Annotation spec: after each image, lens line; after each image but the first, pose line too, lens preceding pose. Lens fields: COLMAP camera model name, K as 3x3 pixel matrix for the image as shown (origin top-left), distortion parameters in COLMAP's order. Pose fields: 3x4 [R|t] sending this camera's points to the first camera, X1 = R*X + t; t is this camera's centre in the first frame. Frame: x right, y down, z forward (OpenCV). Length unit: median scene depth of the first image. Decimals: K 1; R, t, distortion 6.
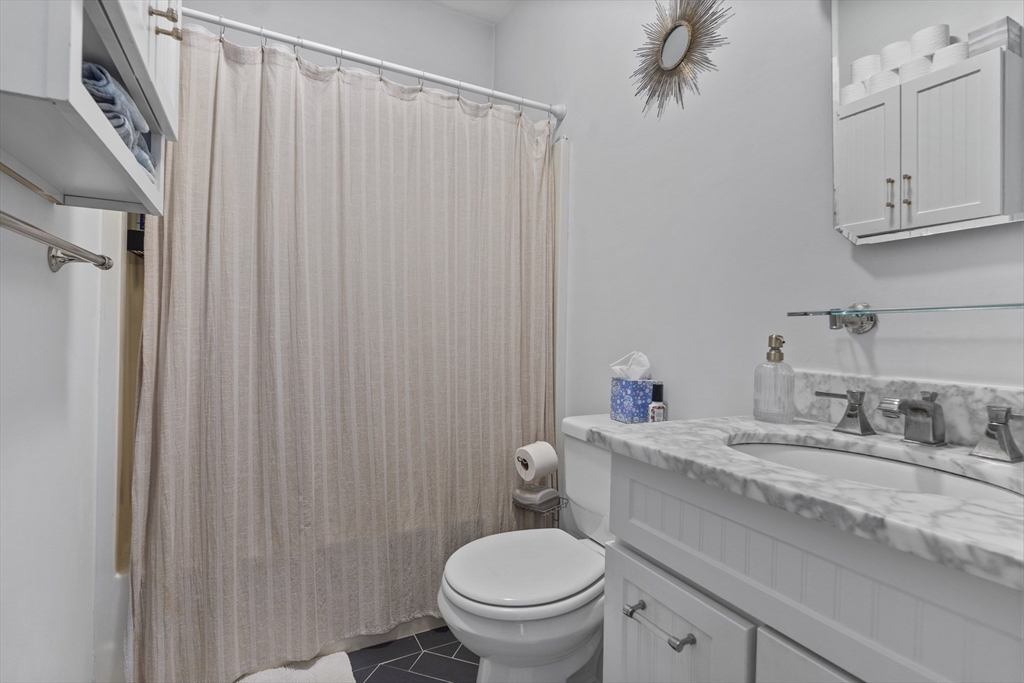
lens RADIAL K [[494.0, 0, 508.0], [0, 494.0, 338.0], [0, 0, 1]] dist [-0.006617, 0.000519]
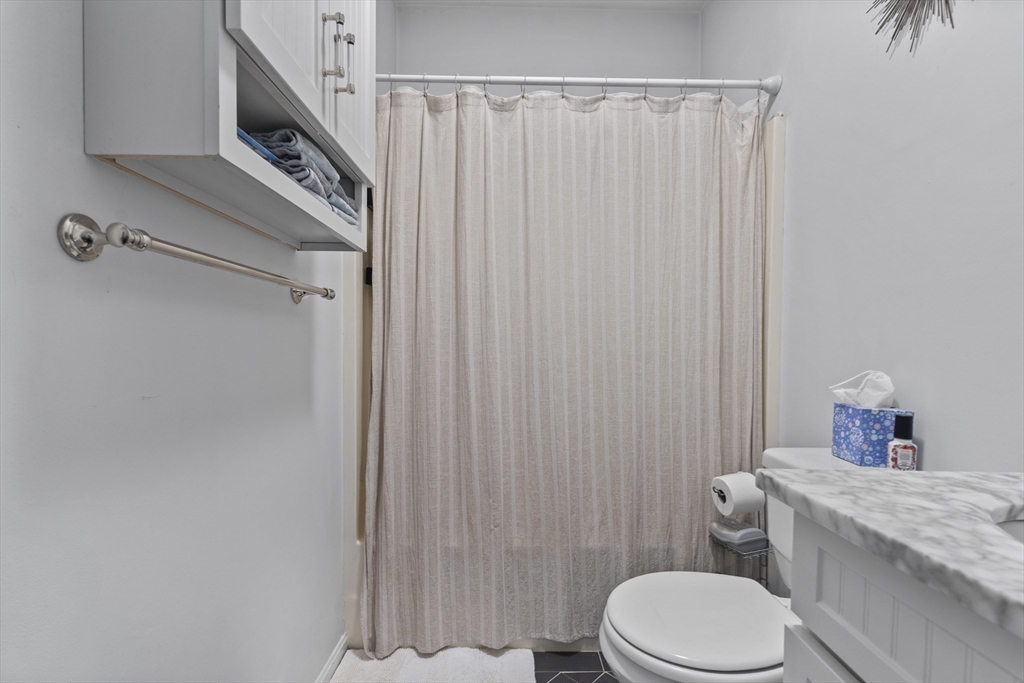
lens RADIAL K [[456.2, 0, 529.8], [0, 456.2, 362.2], [0, 0, 1]] dist [-0.008835, 0.001531]
pose [[0.892087, 0.004975, -0.451836, 0.108460], [0.002792, 0.999860, 0.016522, 0.001315], [0.451854, -0.016001, 0.891948, 0.139437]]
